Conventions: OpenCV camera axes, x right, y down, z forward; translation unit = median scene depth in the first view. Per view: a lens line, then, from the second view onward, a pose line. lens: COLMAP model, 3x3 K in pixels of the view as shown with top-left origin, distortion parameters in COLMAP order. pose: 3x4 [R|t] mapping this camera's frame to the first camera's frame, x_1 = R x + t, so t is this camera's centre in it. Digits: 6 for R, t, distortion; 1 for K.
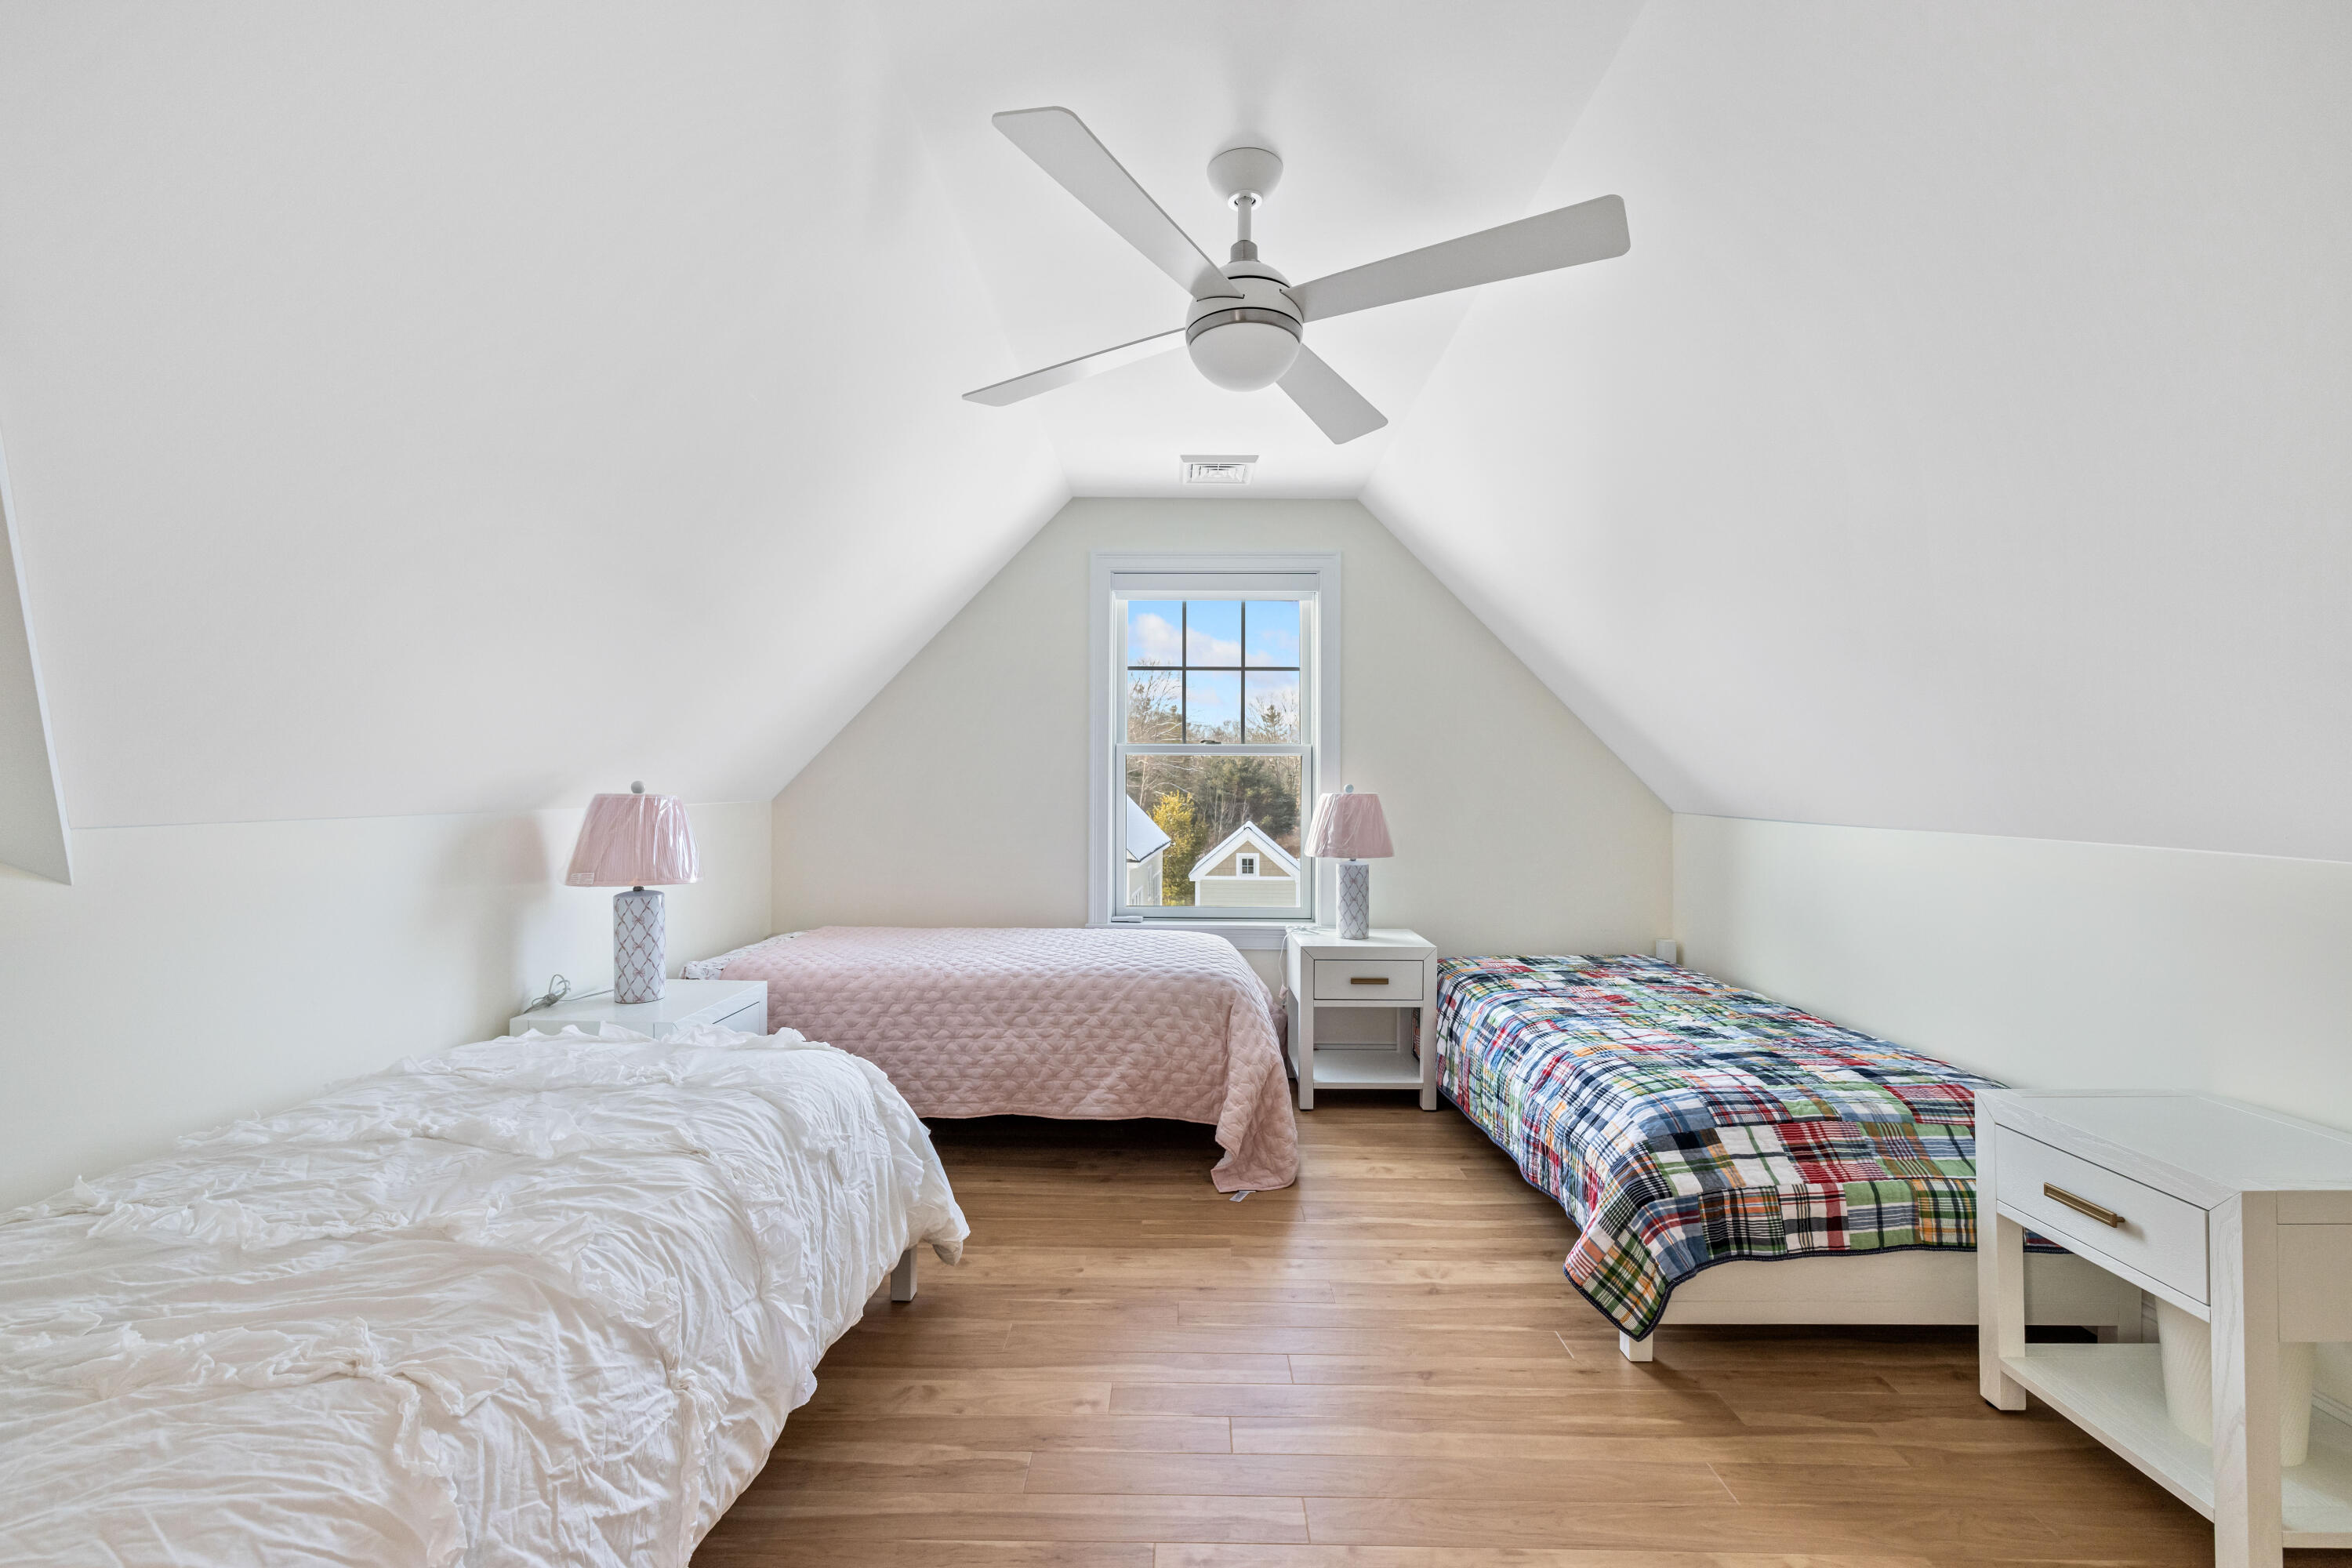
lens RADIAL K [[1042.4, 0, 1166.7], [0, 1042.4, 781.5], [0, 0, 1]] dist [-0.002506, 0.000056]
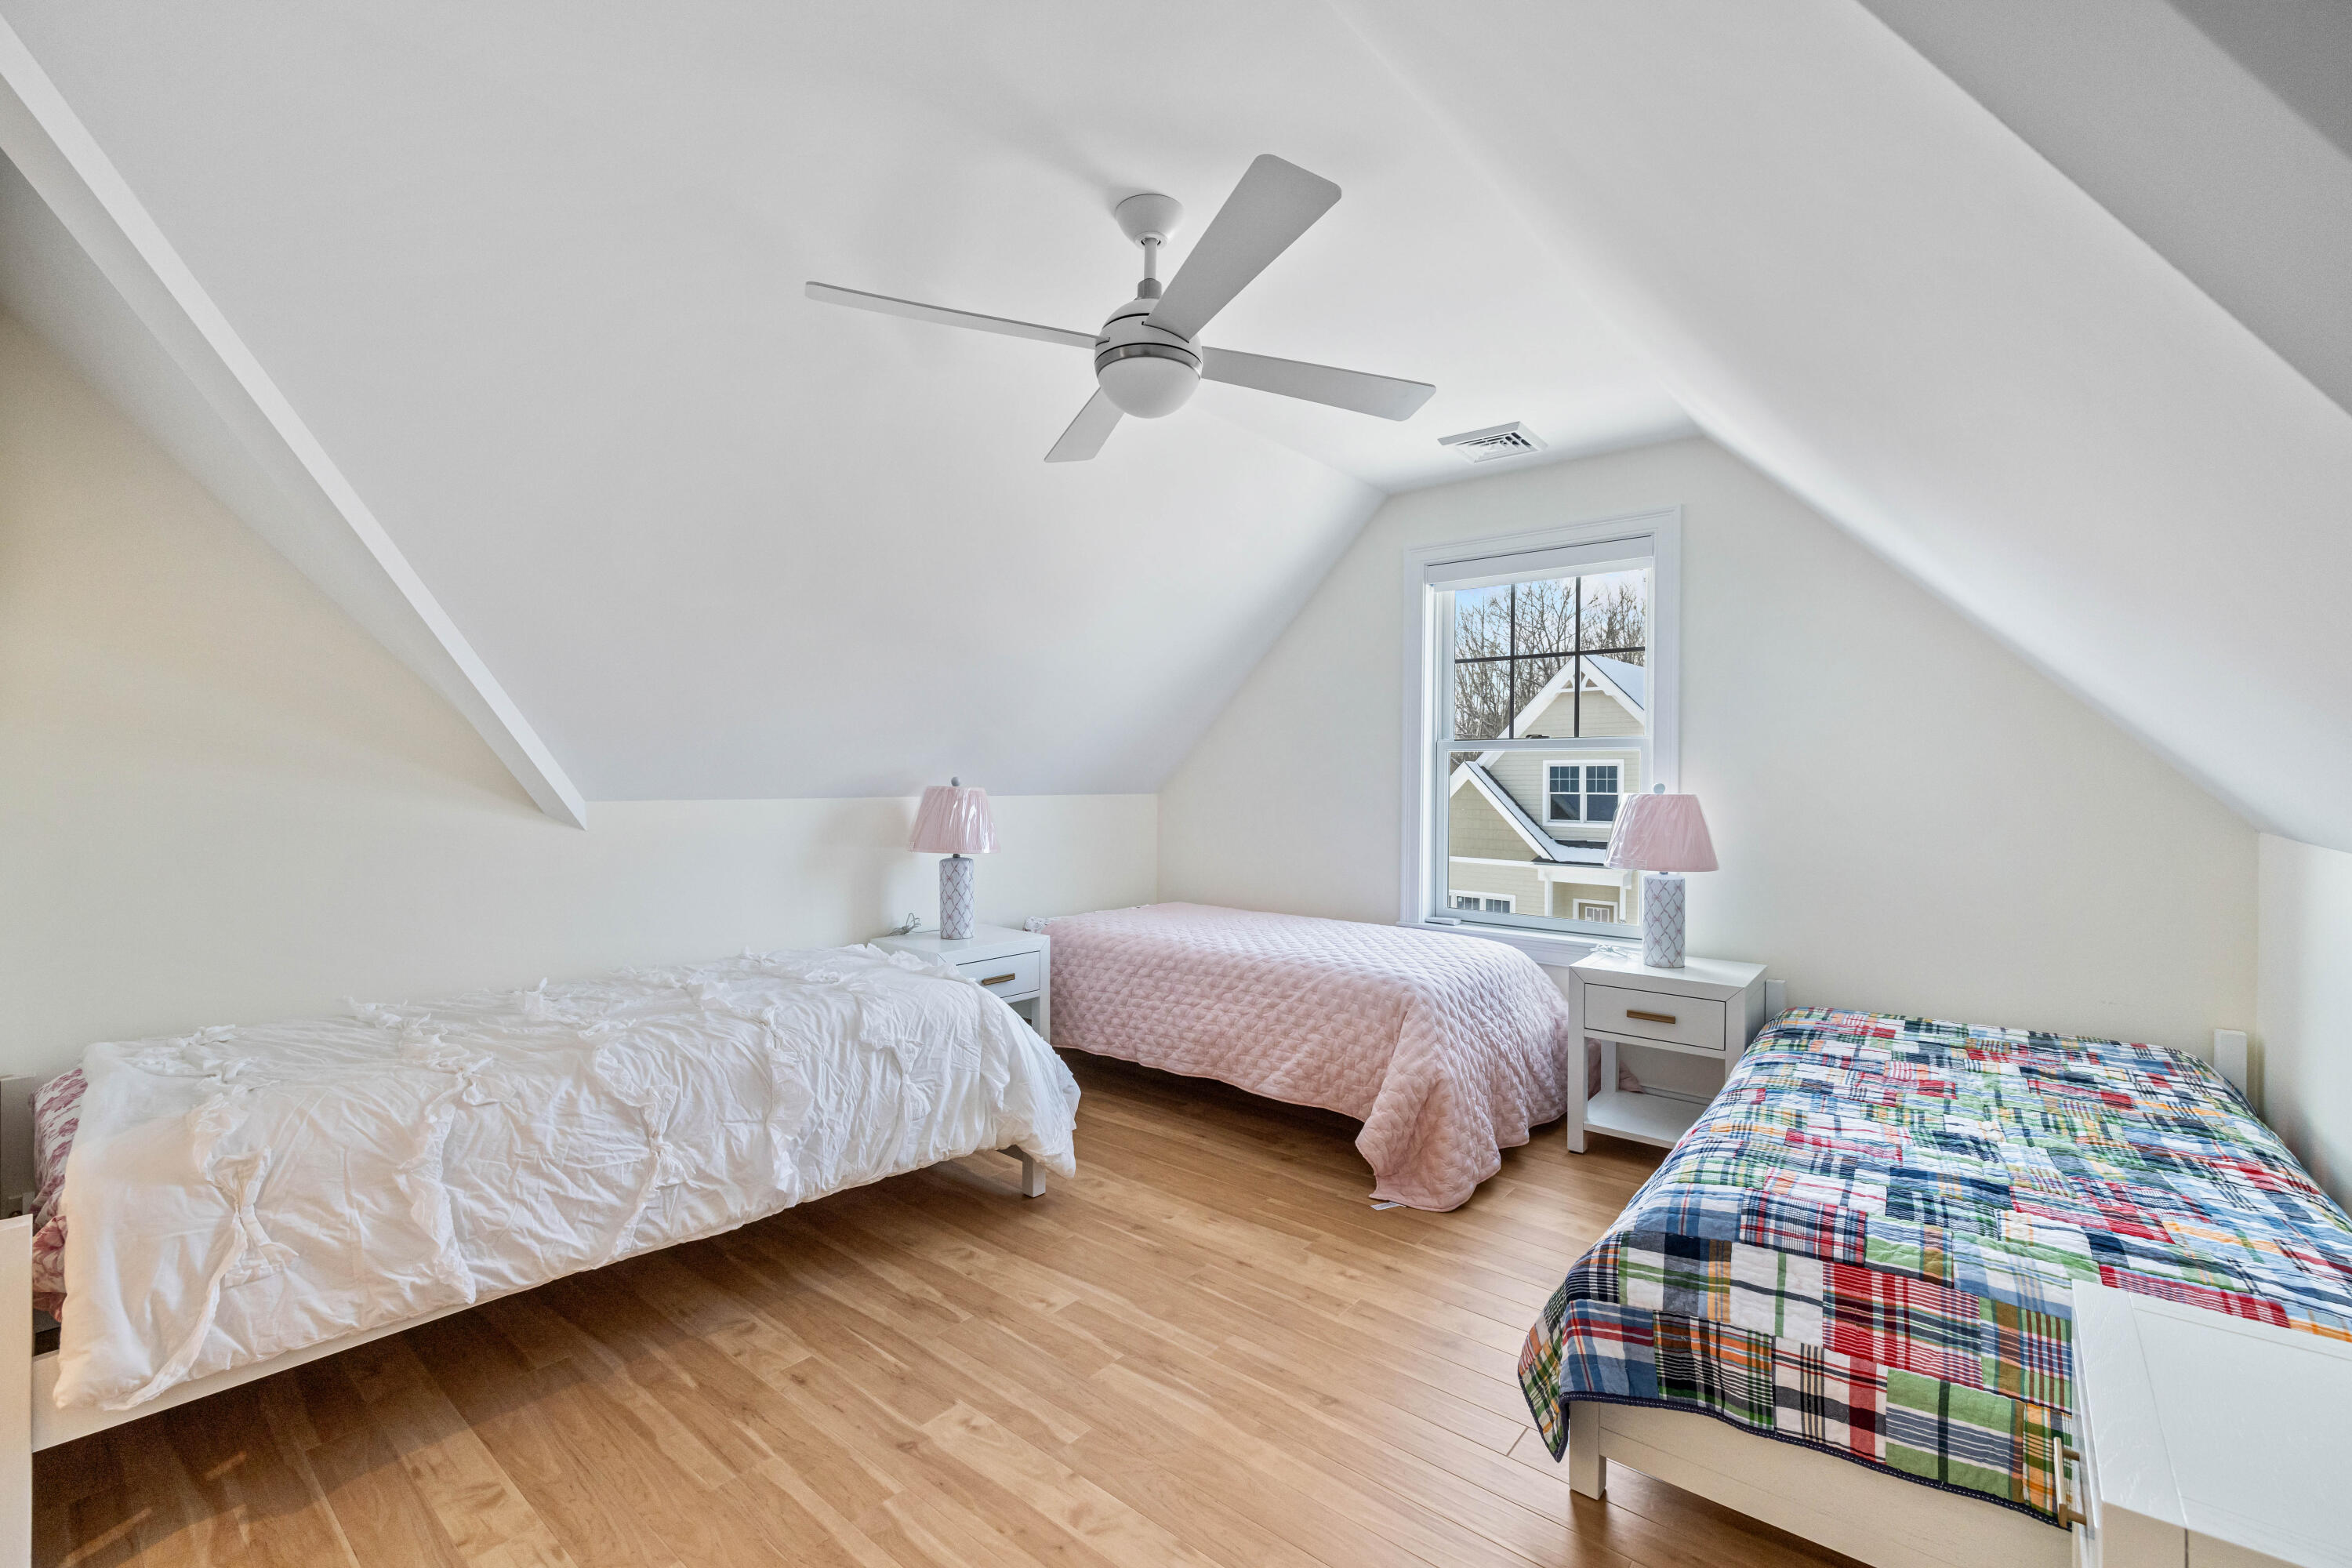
lens RADIAL K [[1042.4, 0, 1154.9], [0, 1042.4, 782.5], [0, 0, 1]] dist [-0.002506, 0.000056]
pose [[0.761337, 0.005881, -0.648330, 0.585990], [-0.003349, 0.999981, 0.005138, -0.001283], [0.648348, -0.001741, 0.761342, 0.133528]]
